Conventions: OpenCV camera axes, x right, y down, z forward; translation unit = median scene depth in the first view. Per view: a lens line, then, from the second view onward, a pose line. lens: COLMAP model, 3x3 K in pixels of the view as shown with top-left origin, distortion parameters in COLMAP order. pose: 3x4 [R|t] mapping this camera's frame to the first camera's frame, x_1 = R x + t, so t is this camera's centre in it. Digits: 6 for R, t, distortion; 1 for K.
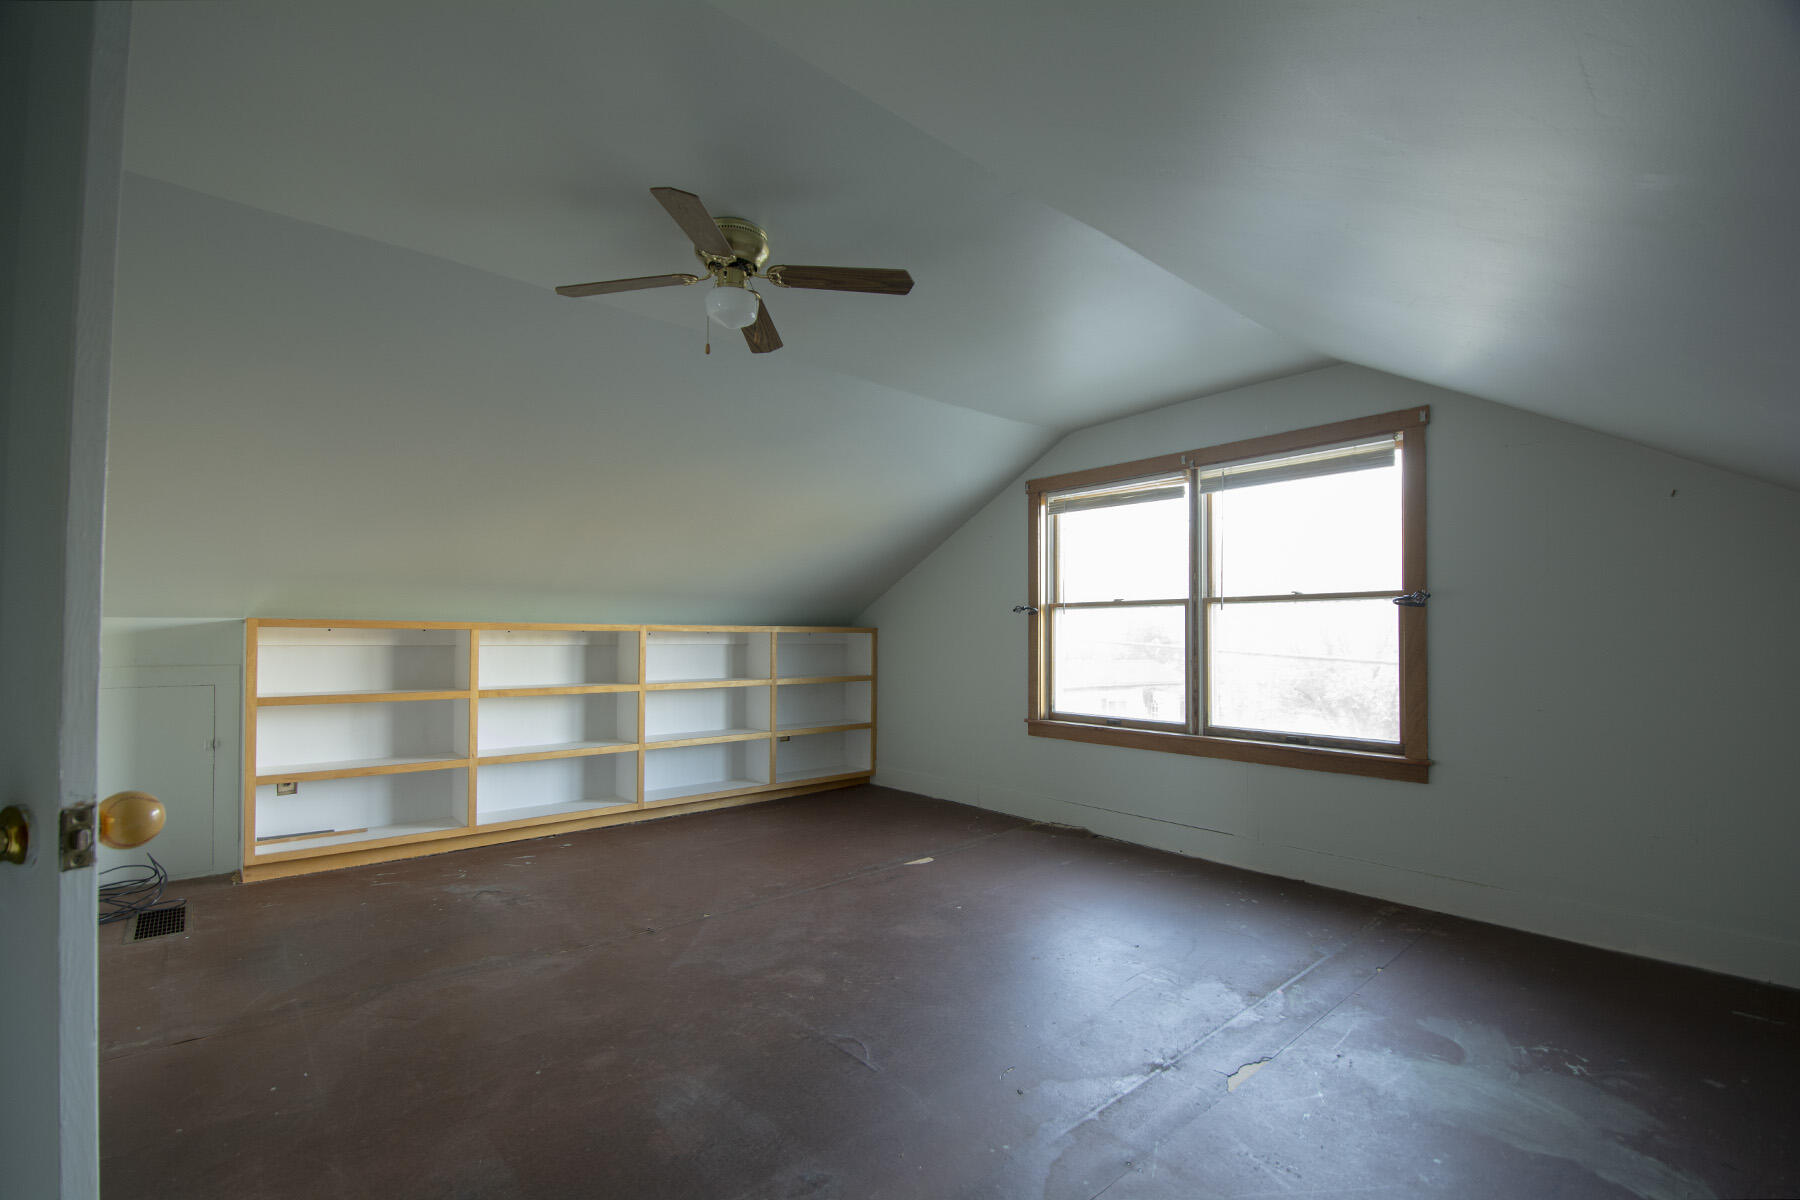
lens RADIAL K [[819.9, 0, 894.0], [0, 819.9, 623.6], [0, 0, 1]] dist [0.003239, -0.016006]
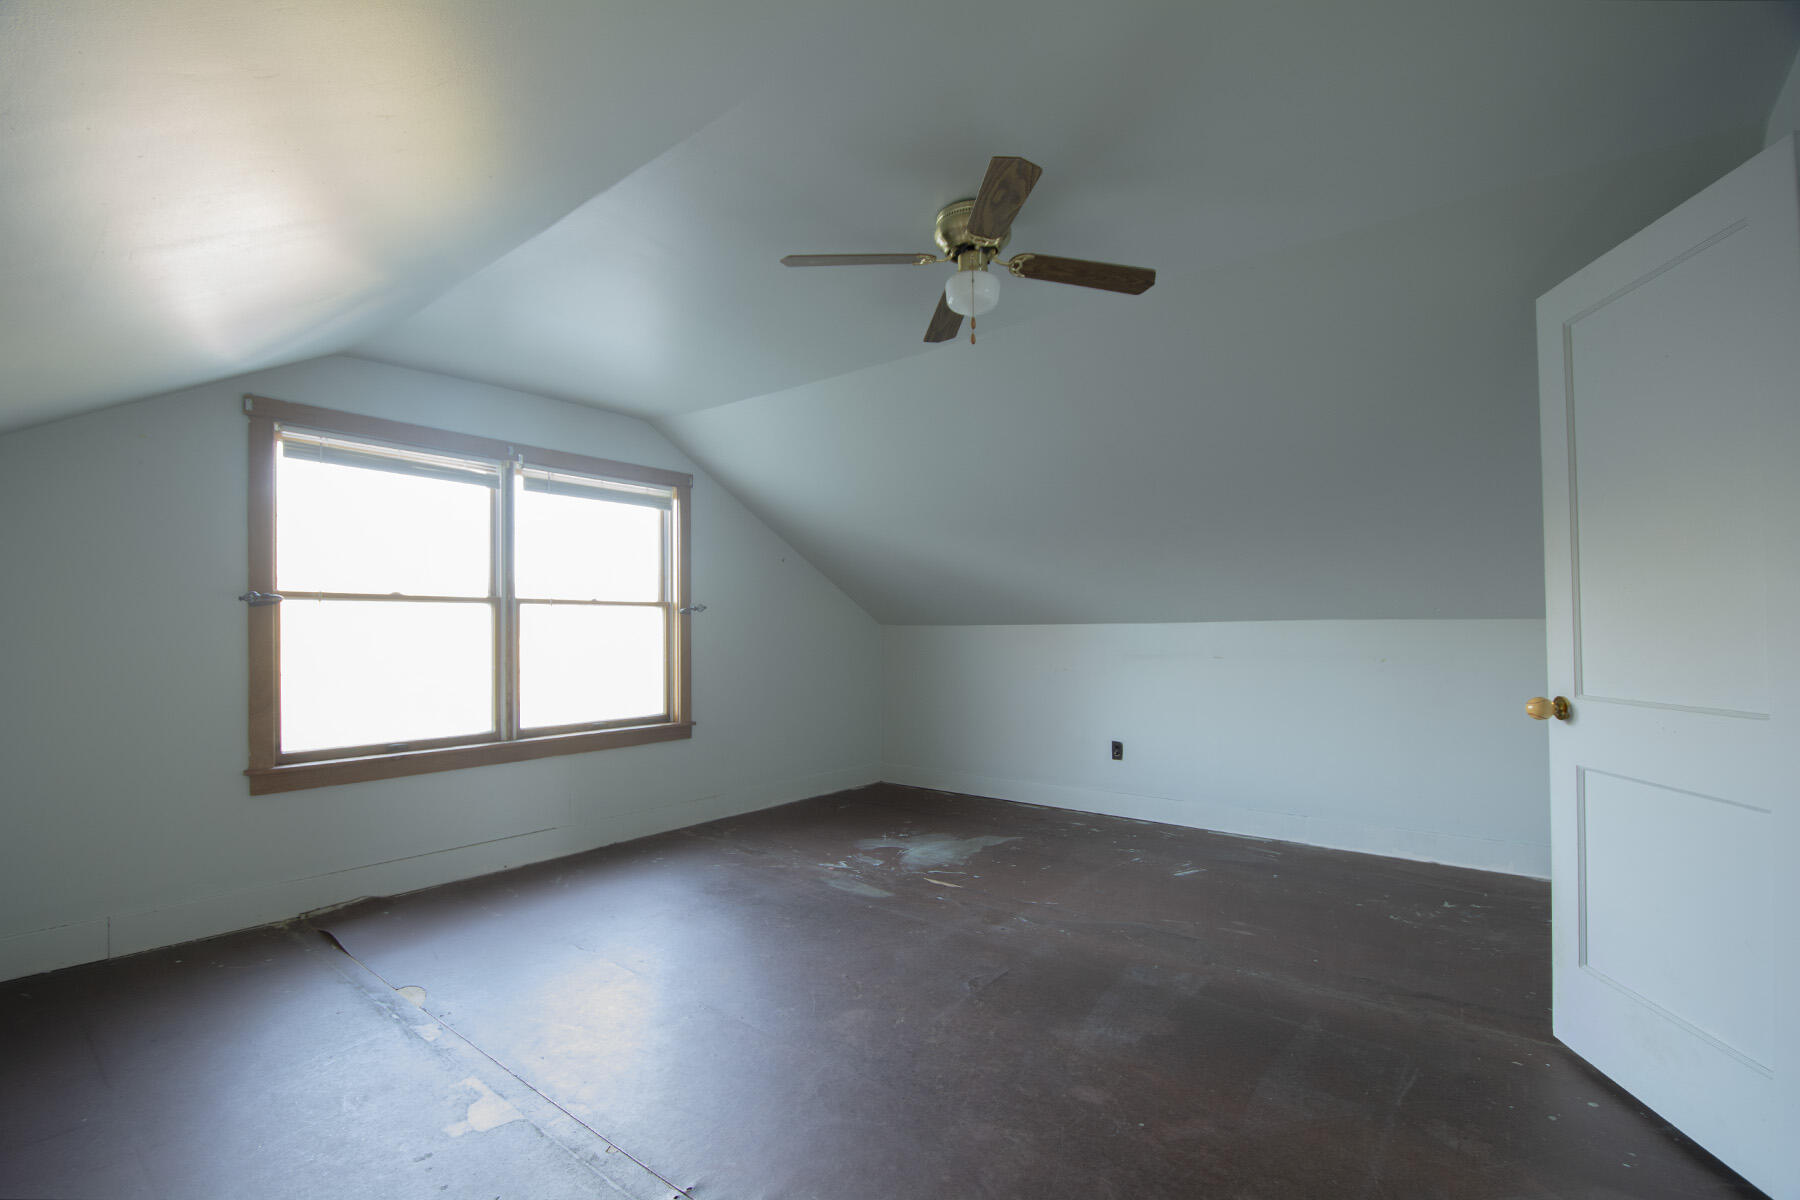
lens RADIAL K [[819.9, 0, 894.0], [0, 819.9, 623.6], [0, 0, 1]] dist [0.003239, -0.016006]
pose [[-0.212249, 0.005191, 0.977202, -0.659920], [-0.014478, 0.999859, -0.008456, 0.000909], [-0.977108, -0.015943, -0.212144, 0.763749]]
